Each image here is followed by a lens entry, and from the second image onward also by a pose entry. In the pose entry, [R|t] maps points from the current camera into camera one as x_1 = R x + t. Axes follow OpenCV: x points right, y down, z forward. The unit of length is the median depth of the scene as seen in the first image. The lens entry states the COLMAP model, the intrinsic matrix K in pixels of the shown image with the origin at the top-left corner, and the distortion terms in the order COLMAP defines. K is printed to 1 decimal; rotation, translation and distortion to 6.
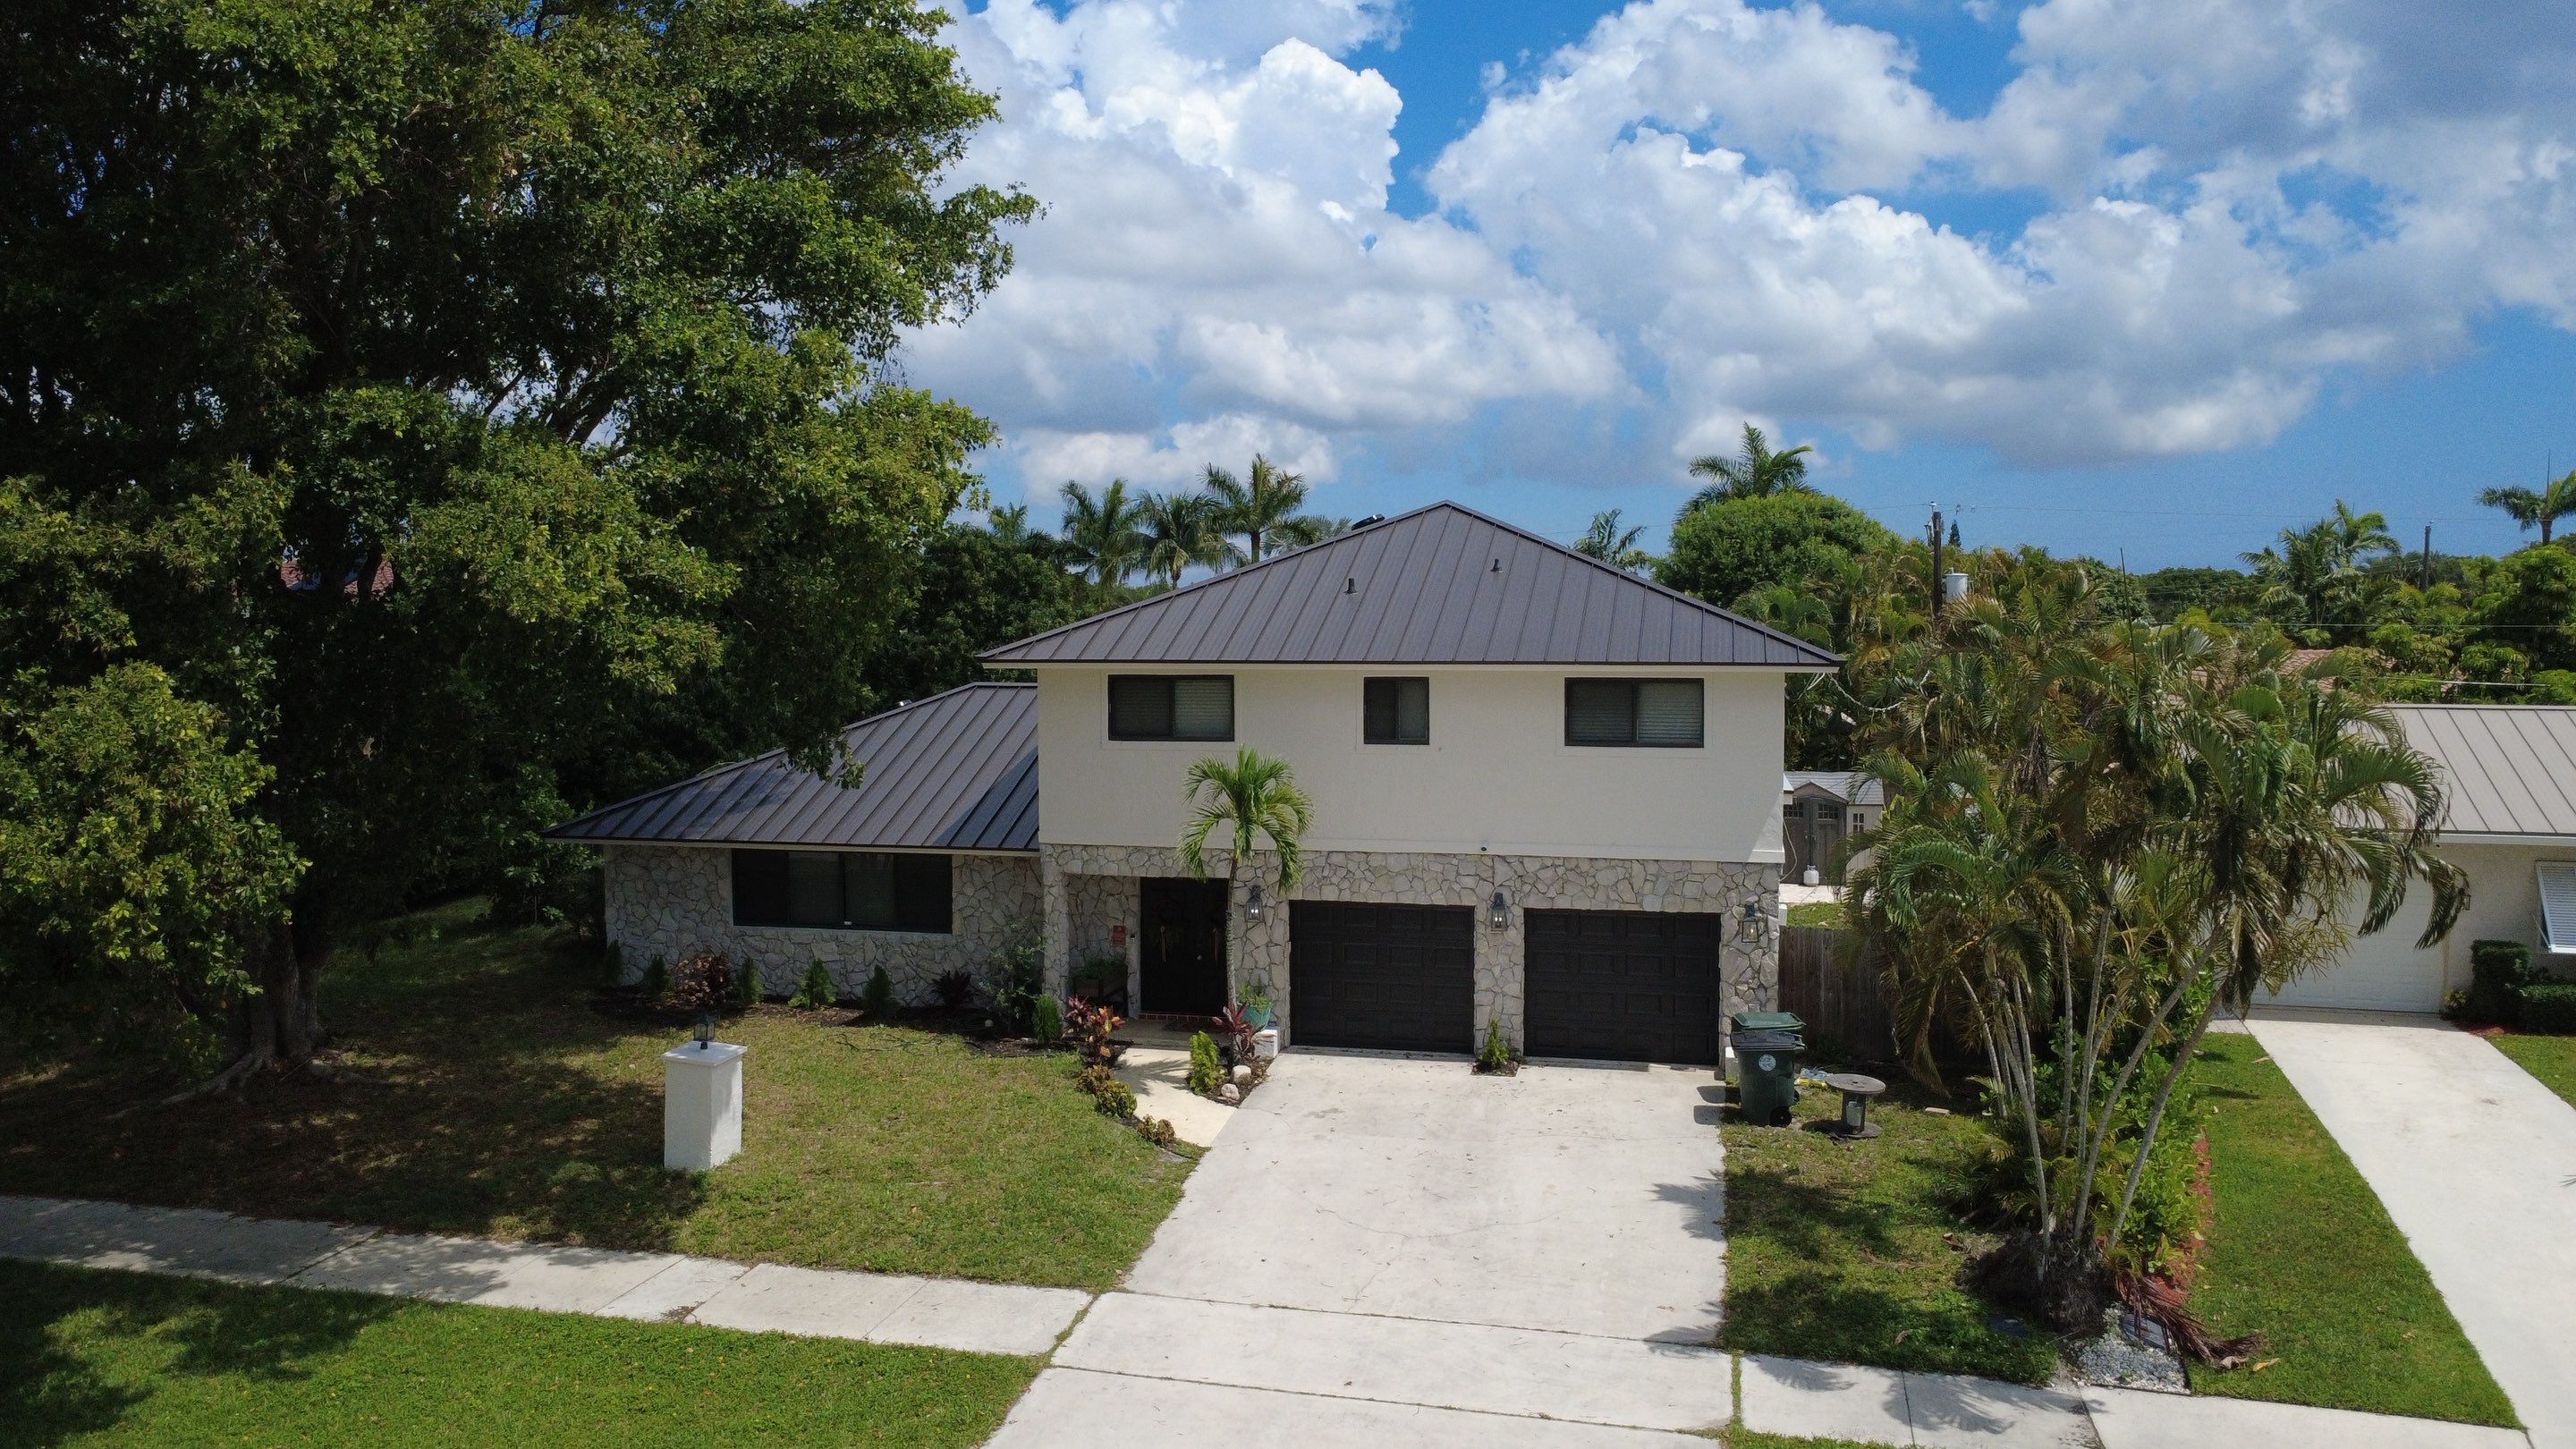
lens RADIAL K [[1856.8, 0, 1294.9], [0, 1856.8, 713.9], [0, 0, 1]] dist [-0.008207, 0.004553]
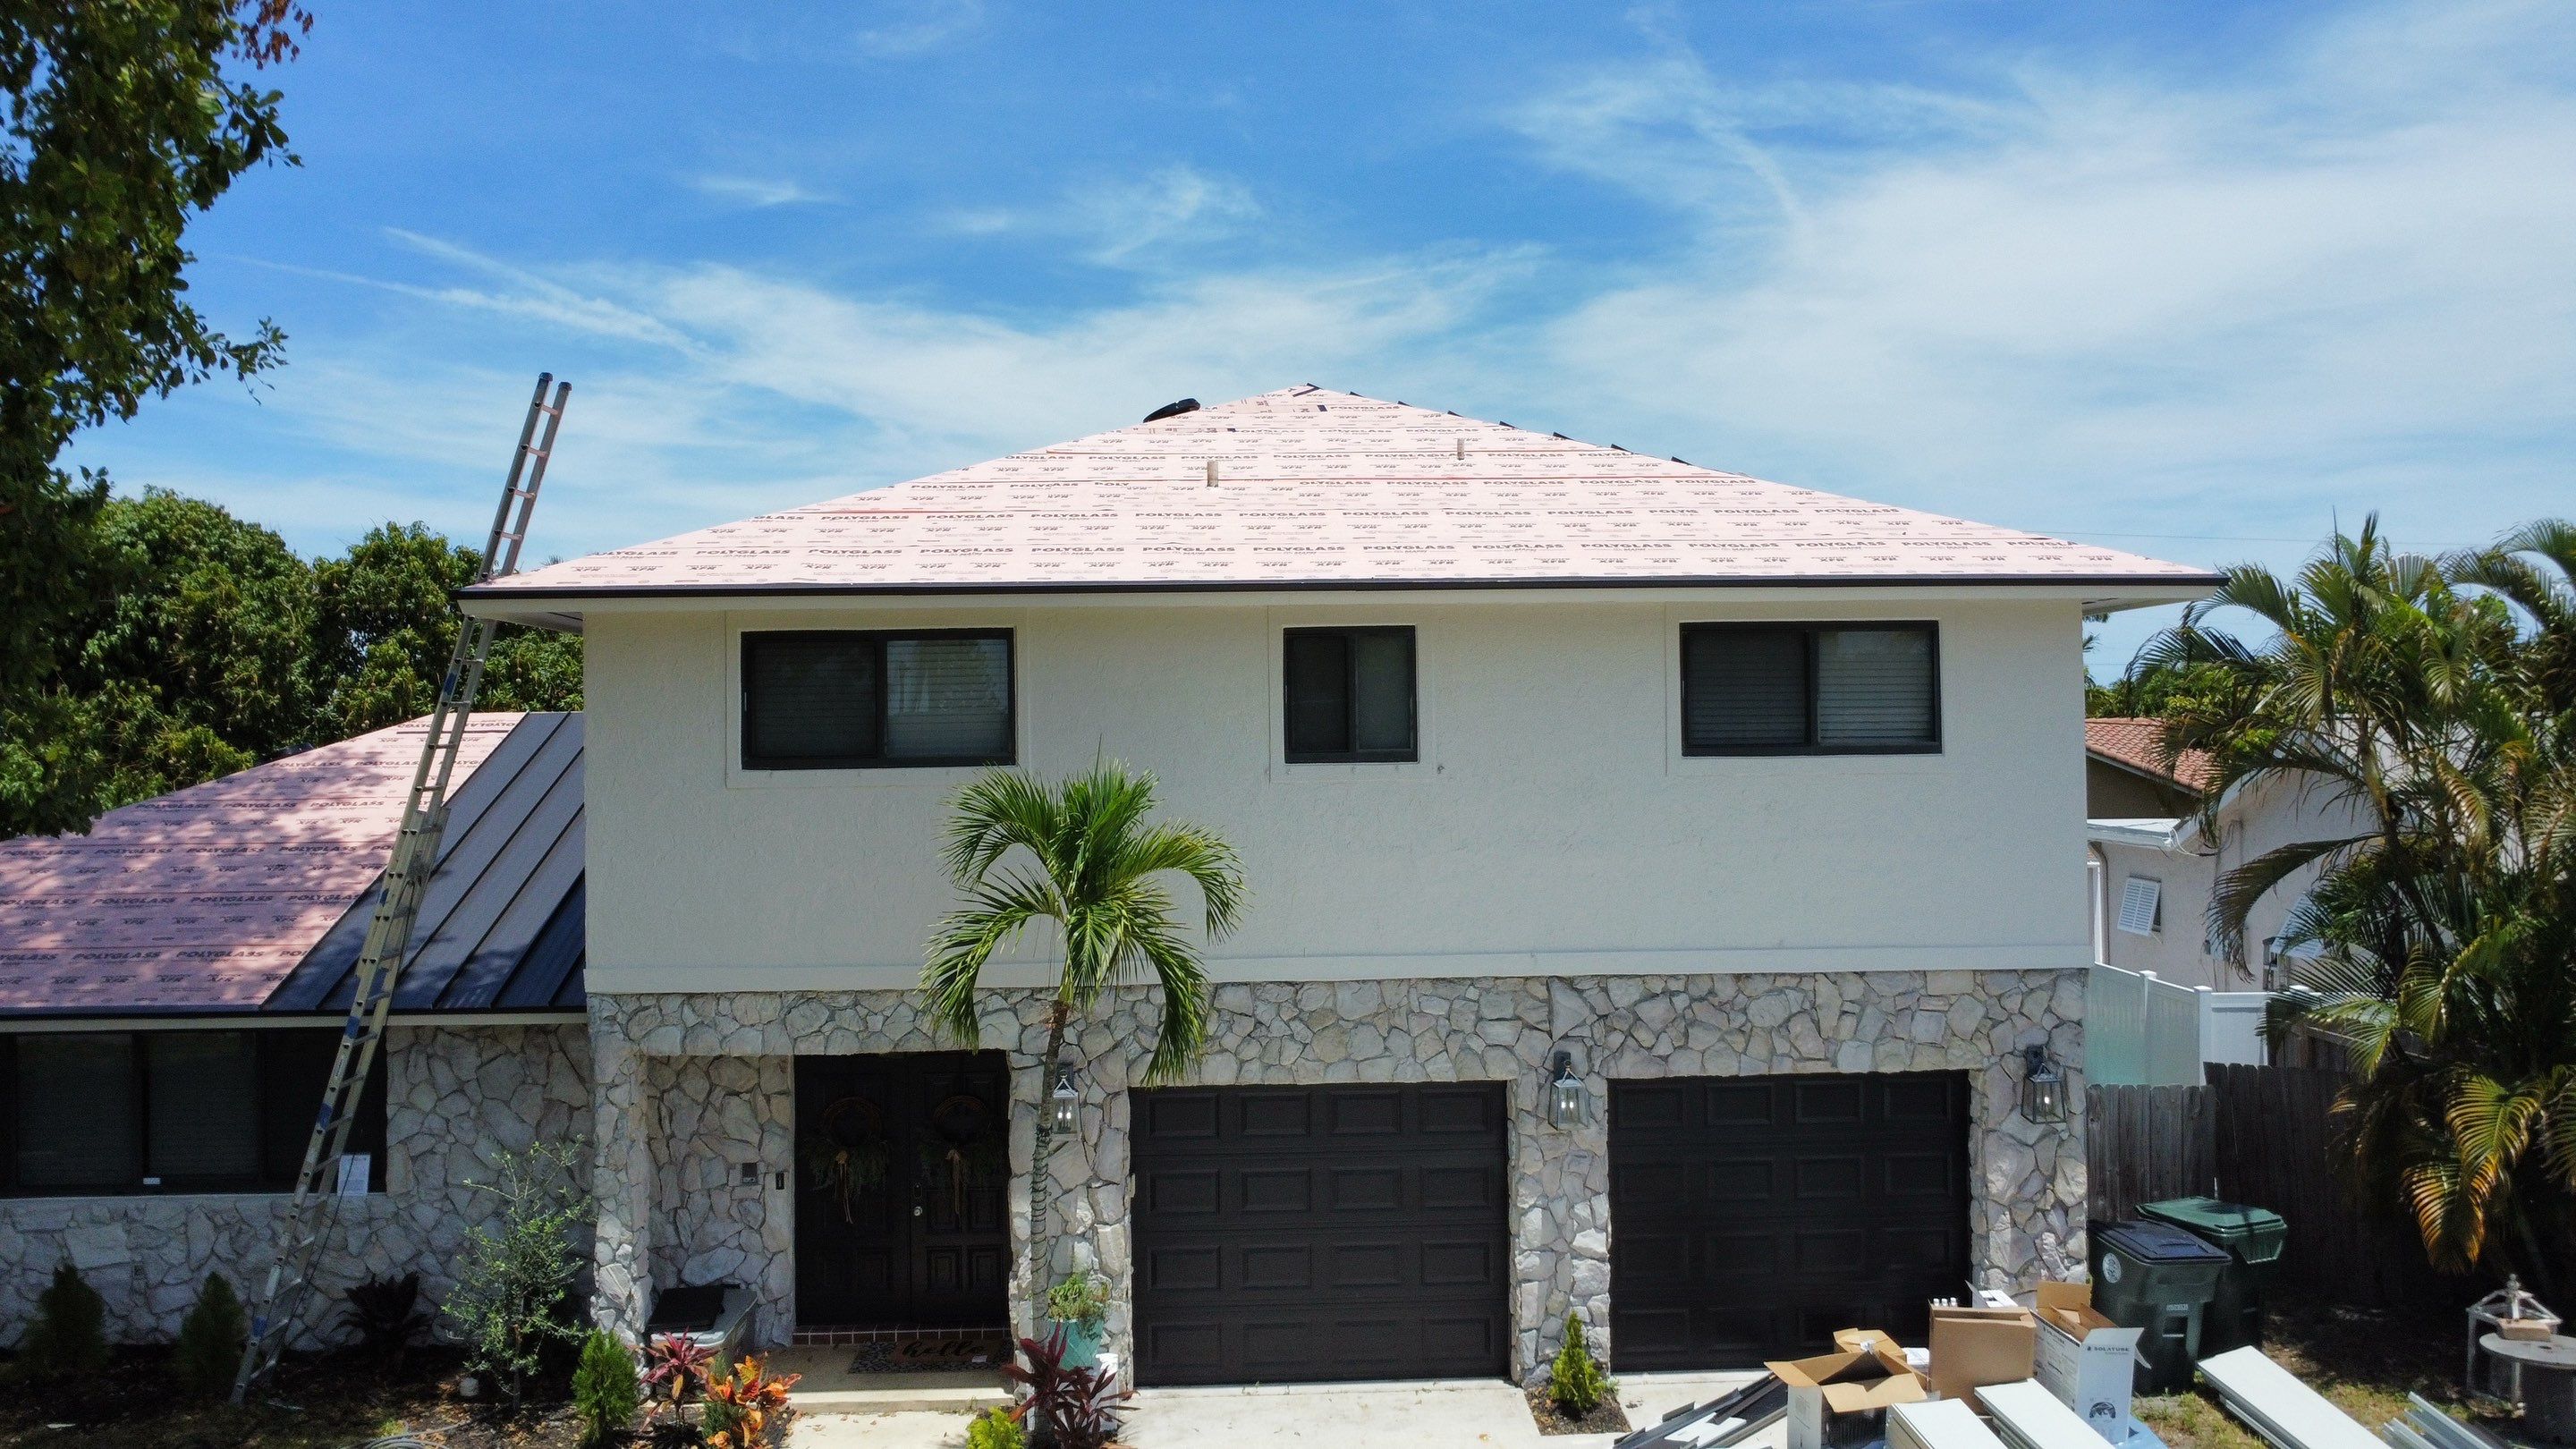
lens RADIAL K [[1856.8, 0, 1264.6], [0, 1856.8, 733.9], [0, 0, 1]] dist [-0.008207, 0.004553]
pose [[0.967958, -0.009629, 0.250927, -0.092671], [0.025296, 0.997920, -0.059288, 0.037747], [-0.249834, 0.063736, 0.966189, 0.523201]]
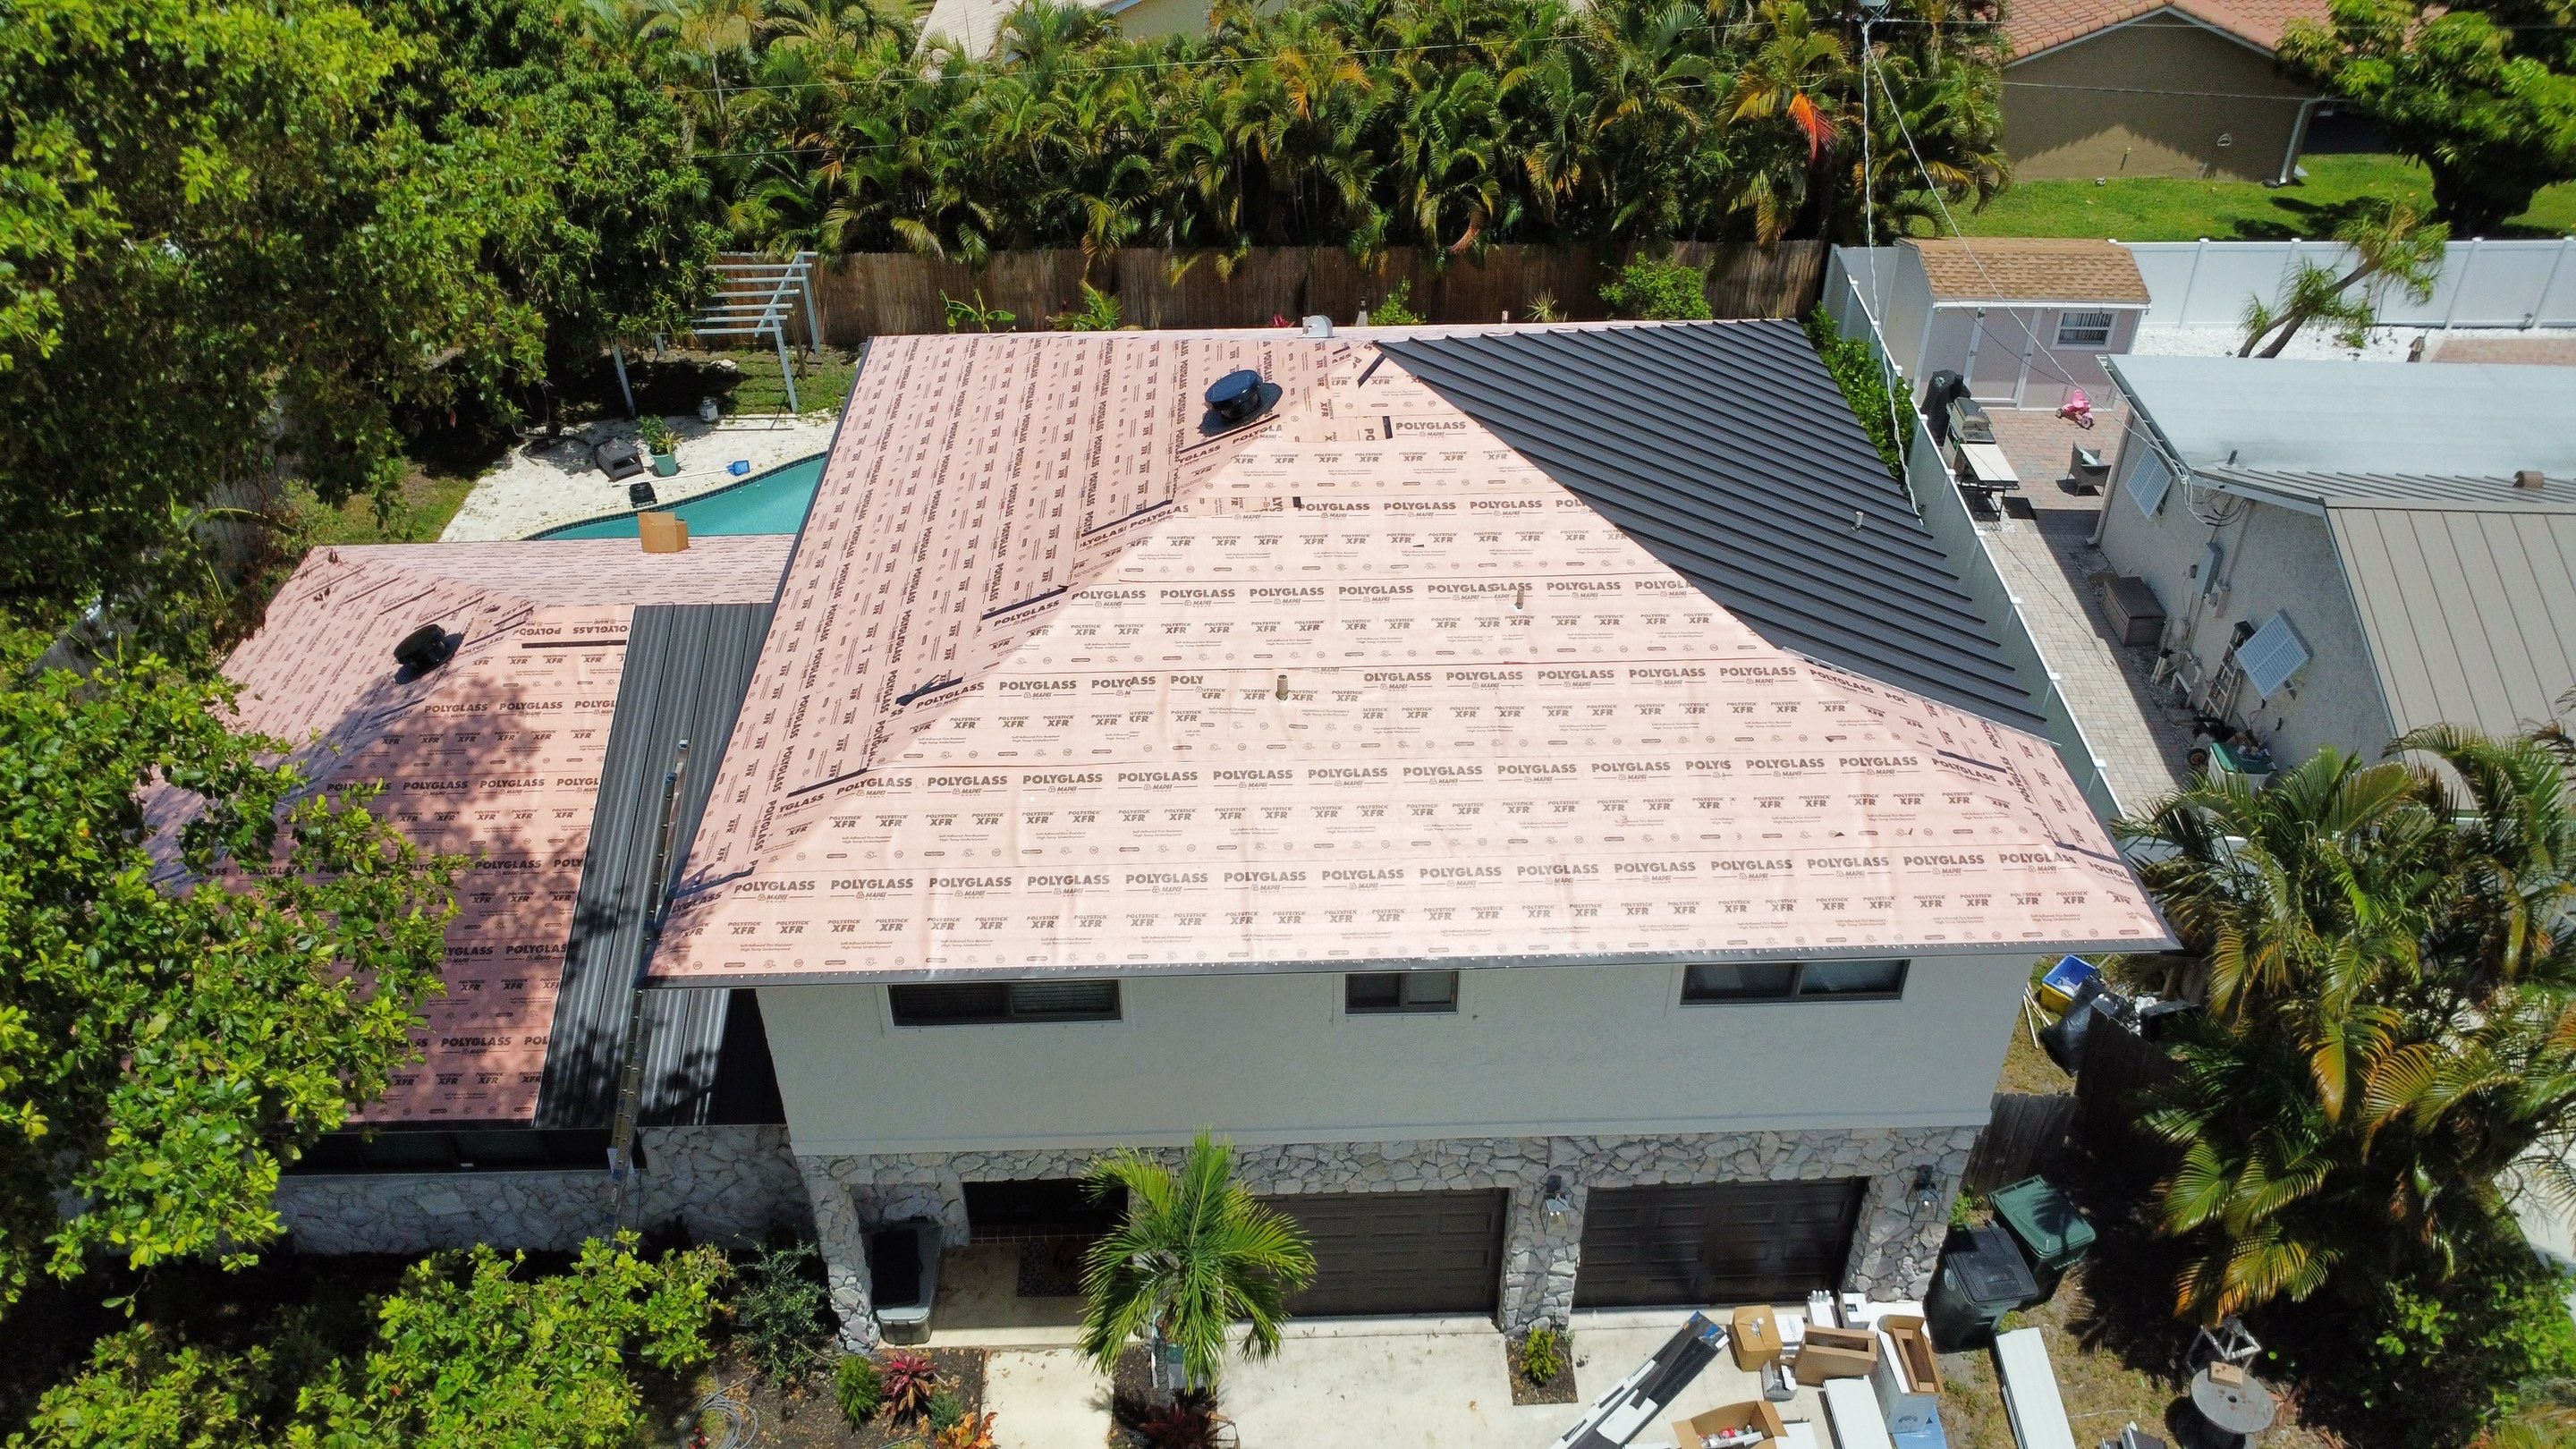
lens RADIAL K [[1856.8, 0, 1268.0], [0, 1856.8, 717.9], [0, 0, 1]] dist [-0.008207, 0.004553]
pose [[0.971852, -0.143648, 0.186734, -0.084440], [0.022757, 0.846141, 0.532473, -0.381685], [-0.234492, -0.513235, 0.825593, 0.565573]]
